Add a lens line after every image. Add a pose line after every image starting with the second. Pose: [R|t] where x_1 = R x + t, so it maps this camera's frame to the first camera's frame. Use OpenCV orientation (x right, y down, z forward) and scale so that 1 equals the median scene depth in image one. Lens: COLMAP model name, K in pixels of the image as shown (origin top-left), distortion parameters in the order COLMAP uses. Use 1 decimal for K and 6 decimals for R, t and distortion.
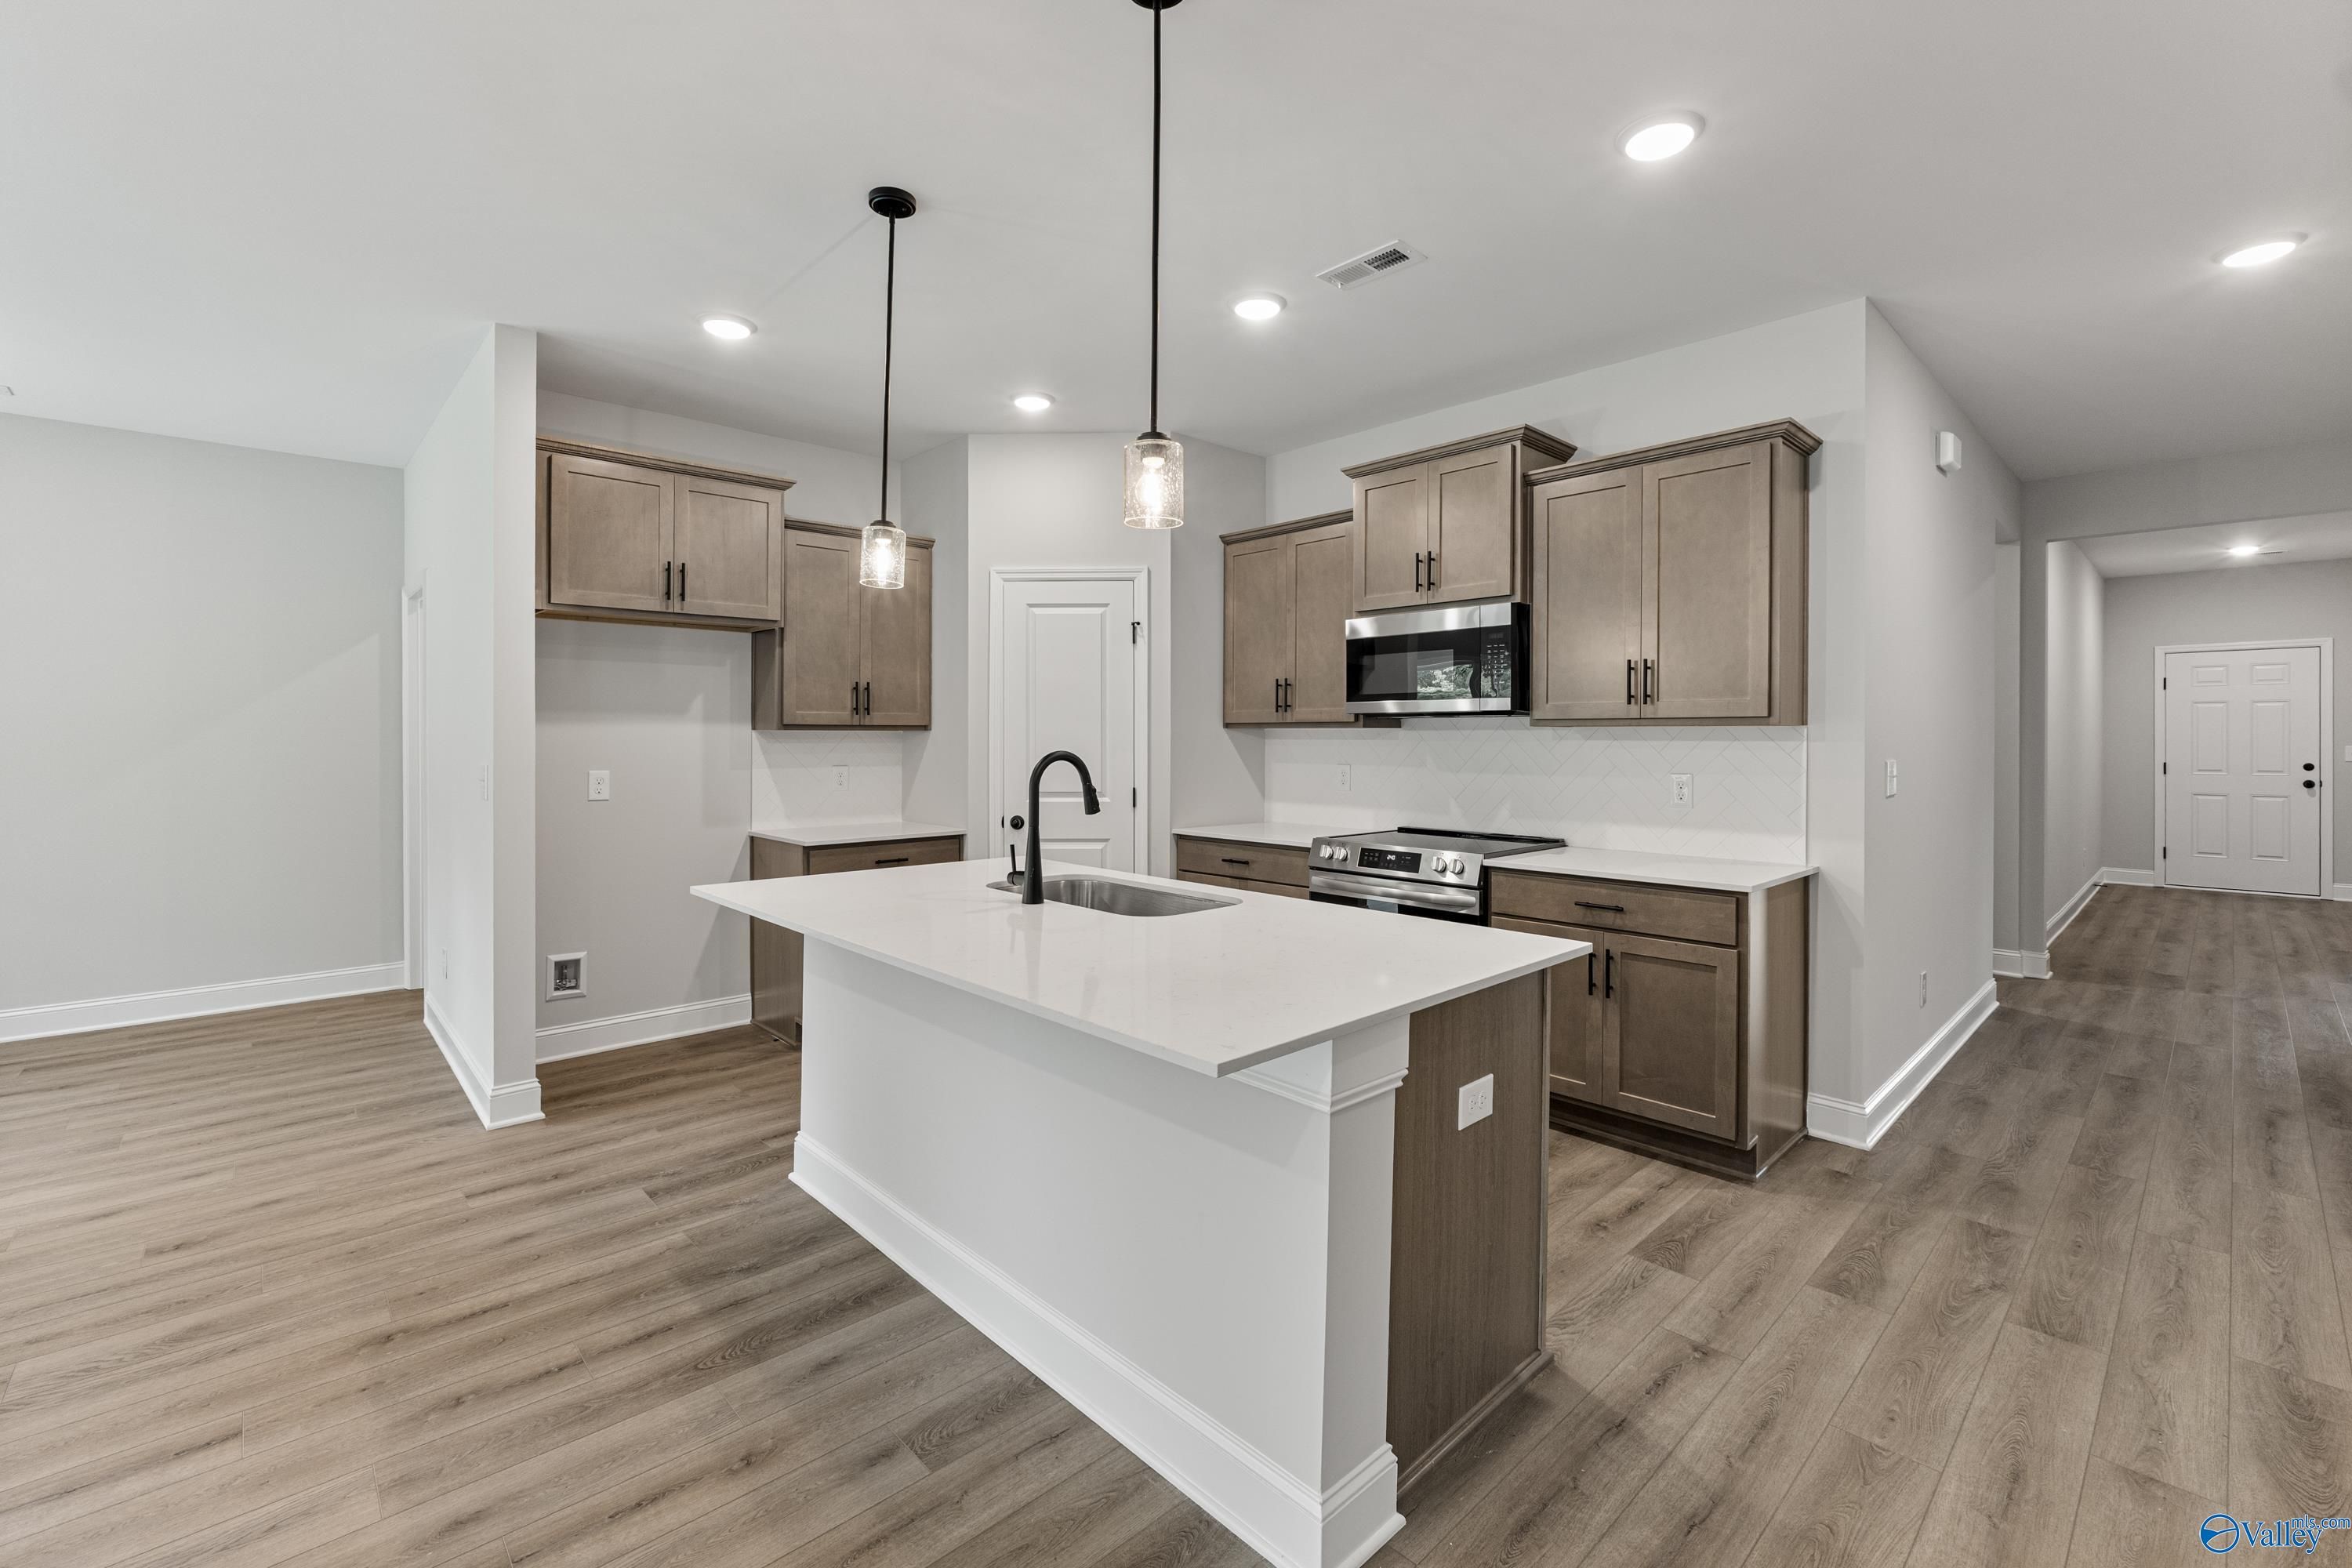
lens RADIAL K [[999.8, 0, 1171.3], [0, 999.8, 740.8], [0, 0, 1]] dist [-0.001670, 0.000000]
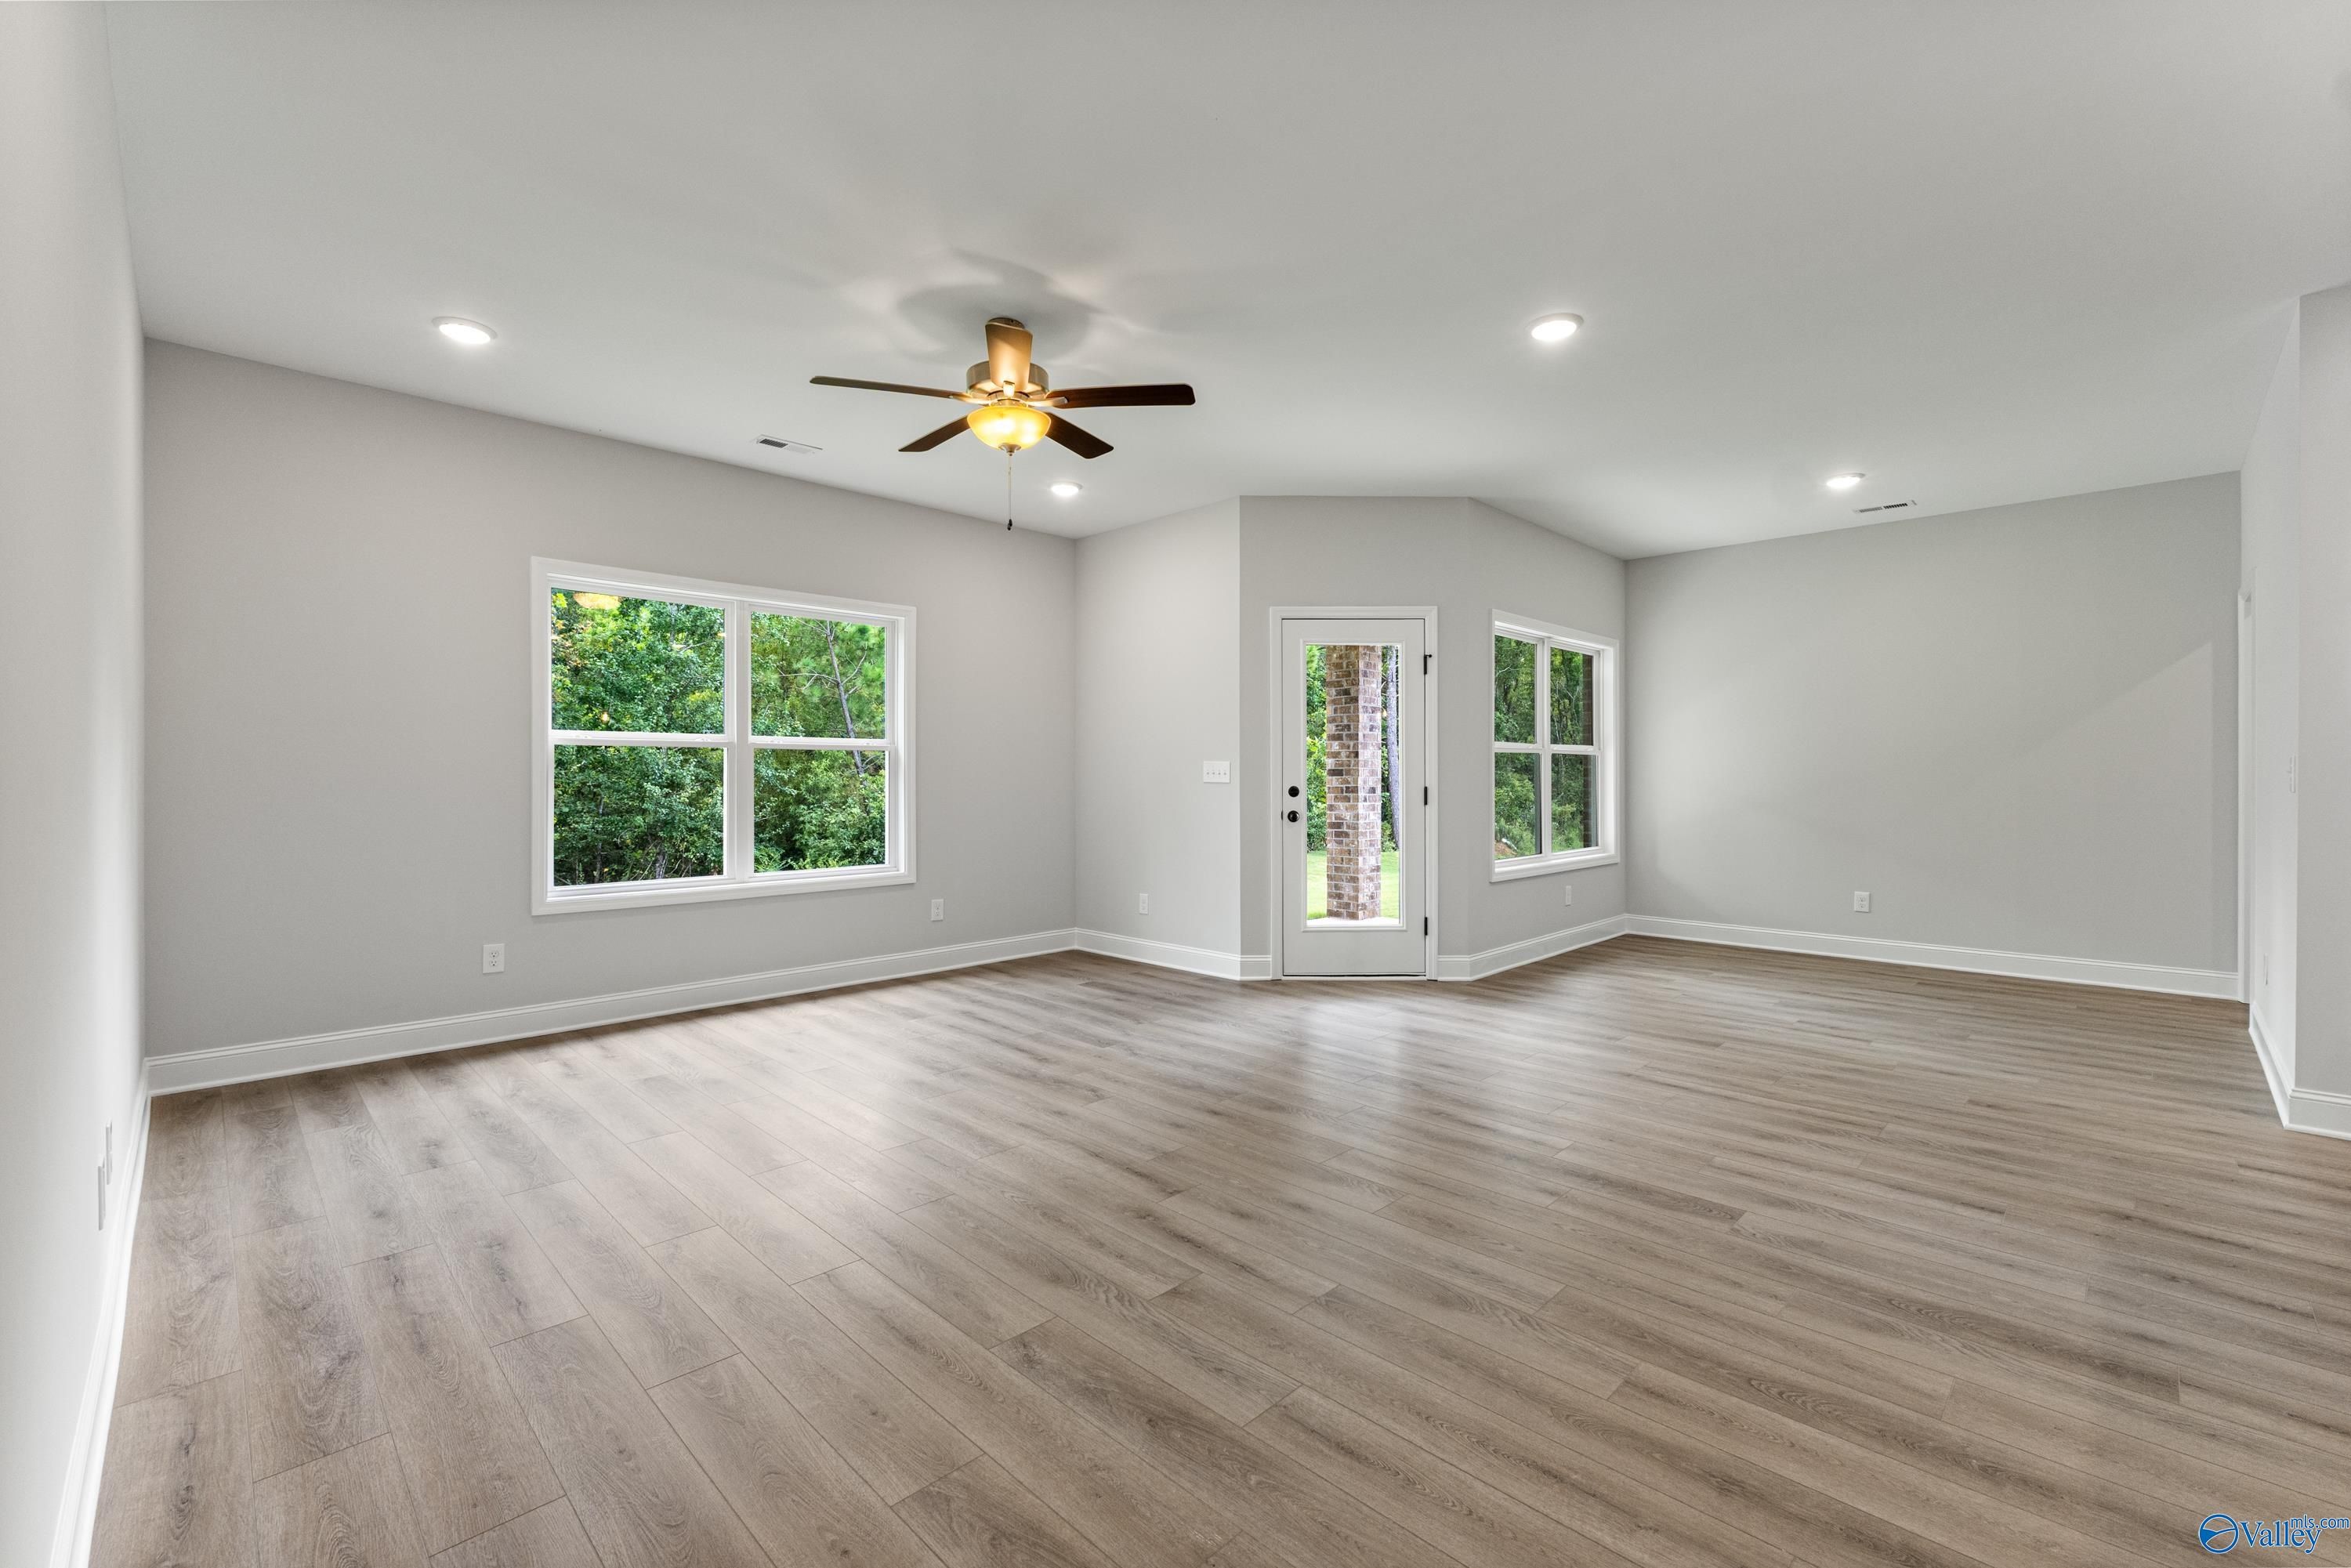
lens RADIAL K [[1001.2, 0, 1169.7], [0, 1001.2, 773.0], [0, 0, 1]] dist [-0.005601, 0.000176]
pose [[0.041463, -0.005516, -0.999125, 0.274611], [-0.008202, 0.999949, -0.005861, 0.062774], [0.999106, 0.008437, 0.041416, -0.151541]]
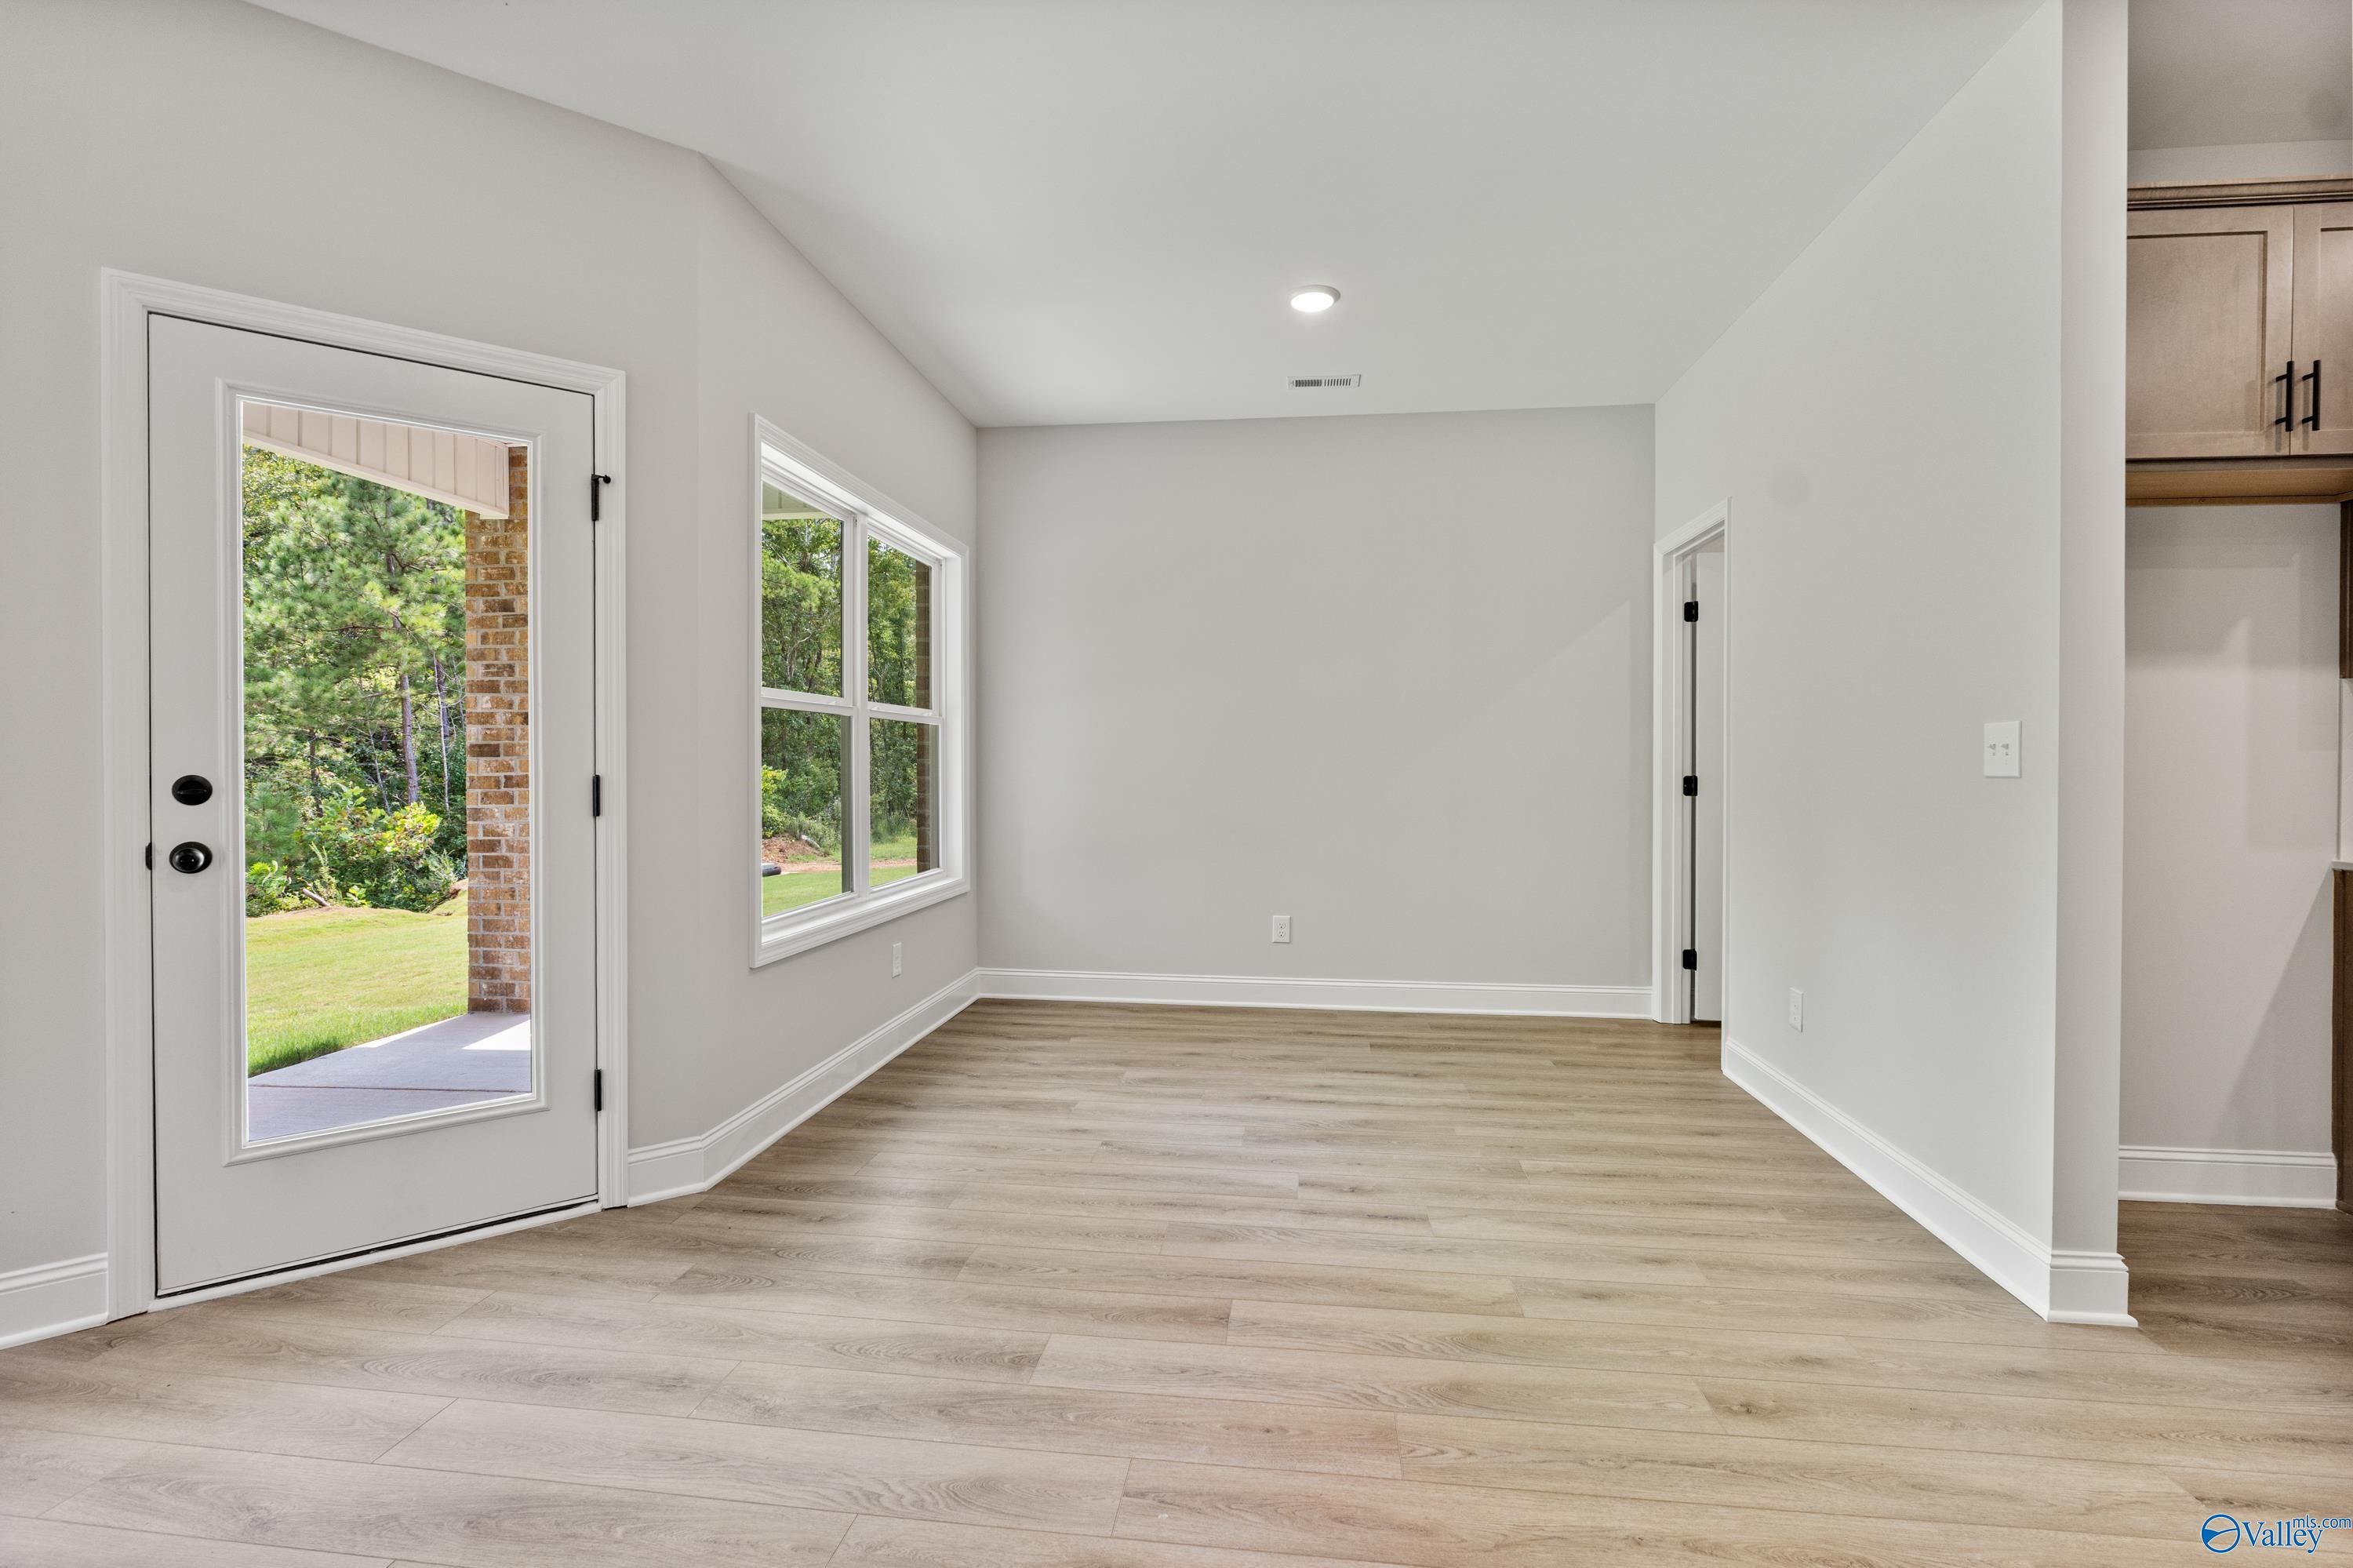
lens RADIAL K [[1002.1, 0, 1170.7], [0, 1002.1, 772.9], [0, 0, 1]] dist [-0.005601, 0.000176]
pose [[0.652338, 0.004633, -0.757914, -0.644986], [-0.006455, 0.999979, 0.000557, 0.068433], [0.757900, 0.004529, 0.652354, 0.227116]]
